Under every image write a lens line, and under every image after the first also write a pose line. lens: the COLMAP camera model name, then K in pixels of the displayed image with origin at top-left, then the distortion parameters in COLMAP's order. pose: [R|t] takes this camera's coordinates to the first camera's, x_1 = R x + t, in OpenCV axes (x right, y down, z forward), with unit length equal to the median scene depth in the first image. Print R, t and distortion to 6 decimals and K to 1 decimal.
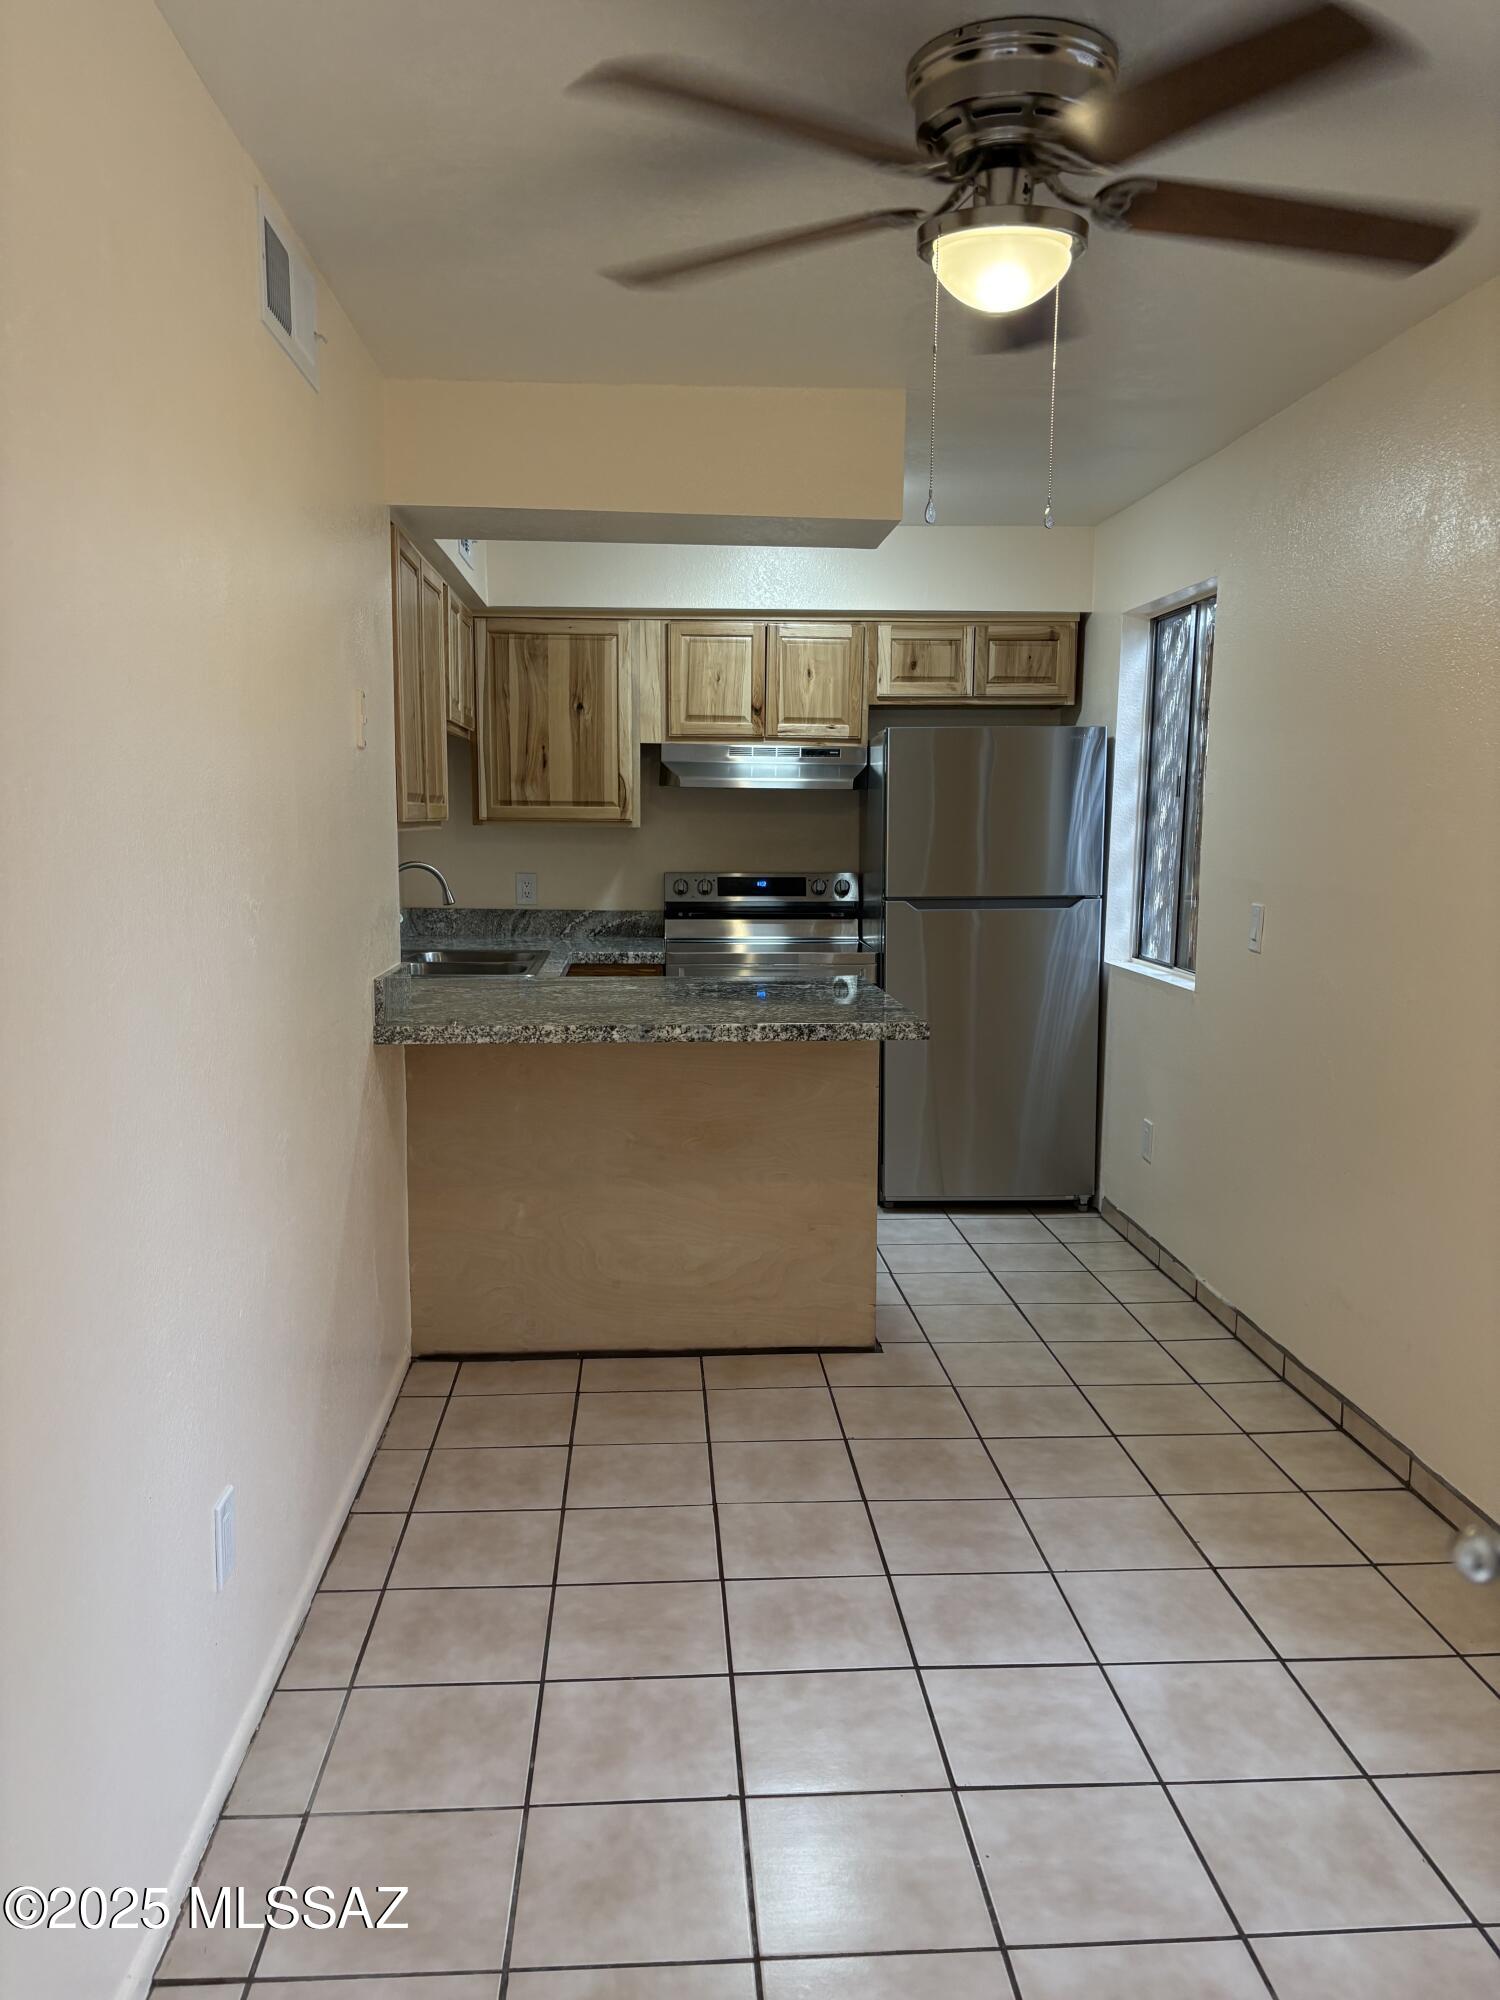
lens RADIAL K [[1519.3, 0, 750.0], [0, 1519.3, 1000.0], [0, 0, 1]] dist [0.072230, -0.105586]
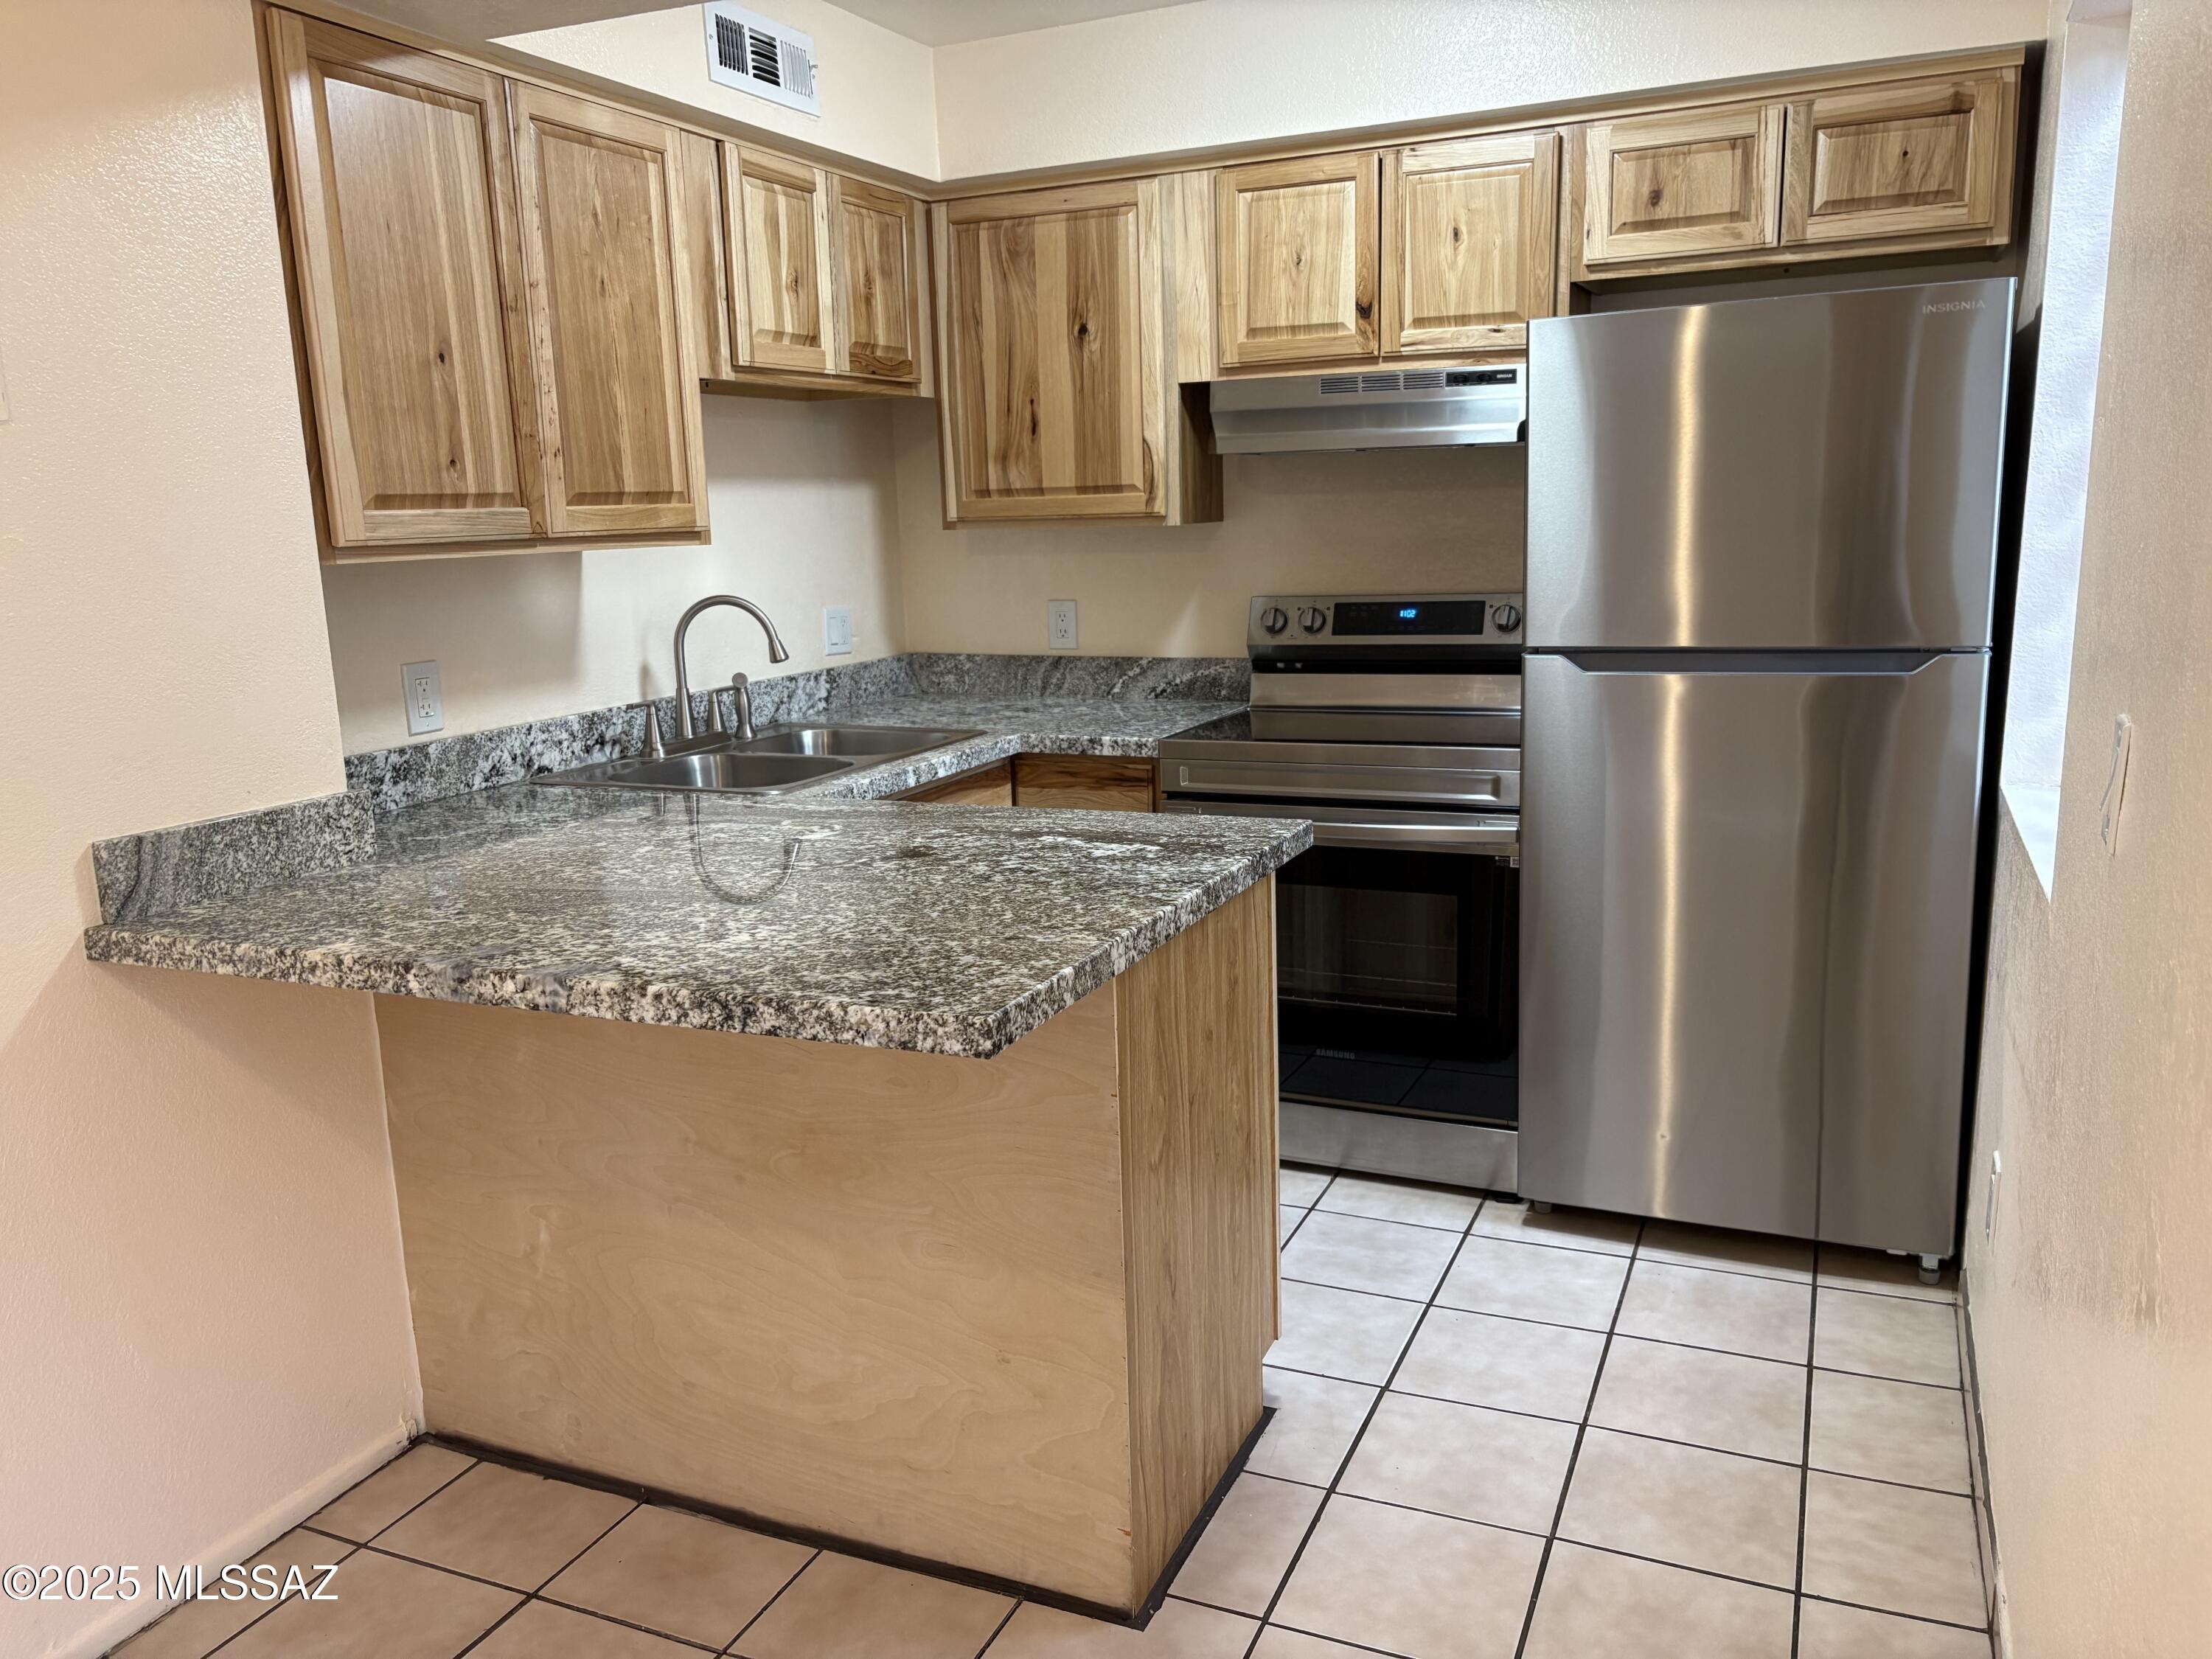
lens RADIAL K [[1682.6, 0, 1100.6], [0, 1682.6, 836.8], [0, 0, 1]] dist [0.001928, -0.008066]
pose [[0.881595, 0.057290, -0.468516, 0.223143], [-0.019785, 0.996219, 0.084590, -0.046083], [0.471591, -0.065305, 0.879396, 0.389680]]
